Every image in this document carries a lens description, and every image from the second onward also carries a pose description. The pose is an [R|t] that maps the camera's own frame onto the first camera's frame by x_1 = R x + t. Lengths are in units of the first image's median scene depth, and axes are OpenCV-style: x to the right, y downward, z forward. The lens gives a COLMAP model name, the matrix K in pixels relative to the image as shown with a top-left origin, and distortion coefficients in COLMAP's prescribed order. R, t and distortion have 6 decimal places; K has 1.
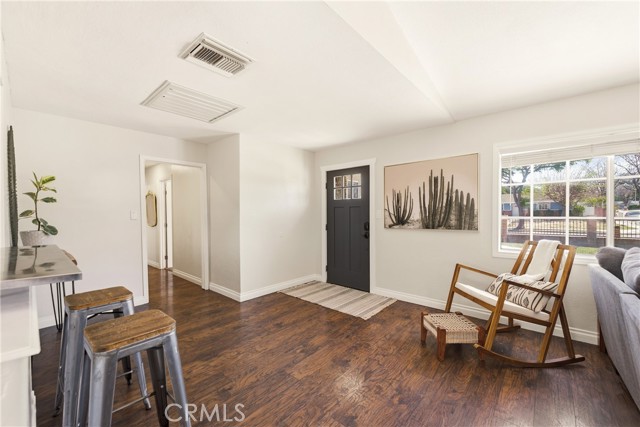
lens RADIAL K [[254.3, 0, 322.8], [0, 254.3, 217.7], [0, 0, 1]] dist [0.006321, -0.003571]
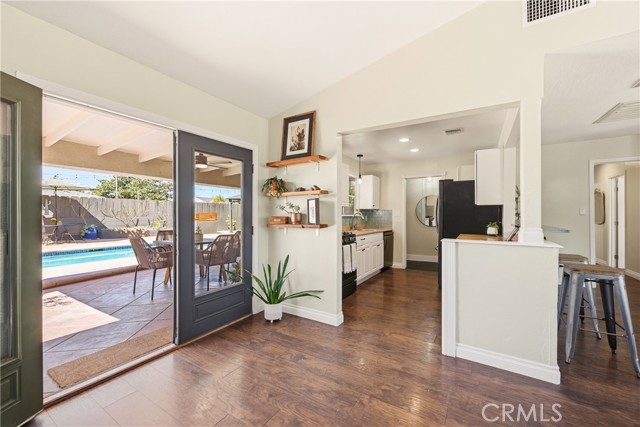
lens RADIAL K [[254.3, 0, 322.6], [0, 254.3, 214.5], [0, 0, 1]] dist [0.006321, -0.003571]
pose [[0.162267, 0.004639, -0.986736, 0.271585], [-0.020964, 0.999779, 0.001253, 0.032347], [0.986524, 0.020483, 0.162328, -0.446083]]
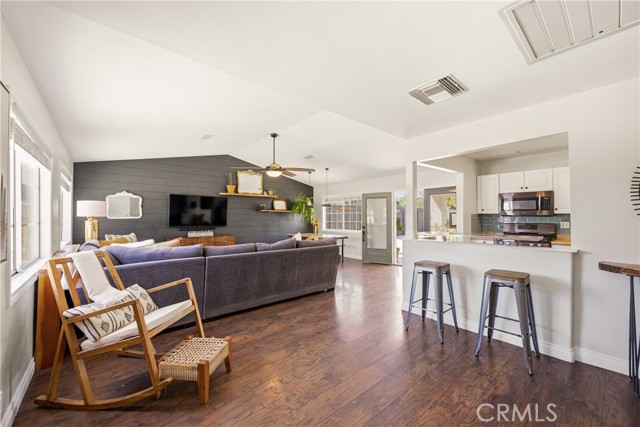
lens RADIAL K [[254.3, 0, 322.7], [0, 254.3, 213.9], [0, 0, 1]] dist [0.006321, -0.003571]
pose [[-0.990333, 0.010413, 0.138321, -0.021858], [0.011145, 0.999928, 0.004520, -0.026491], [-0.138264, 0.006018, -0.990377, 1.353624]]
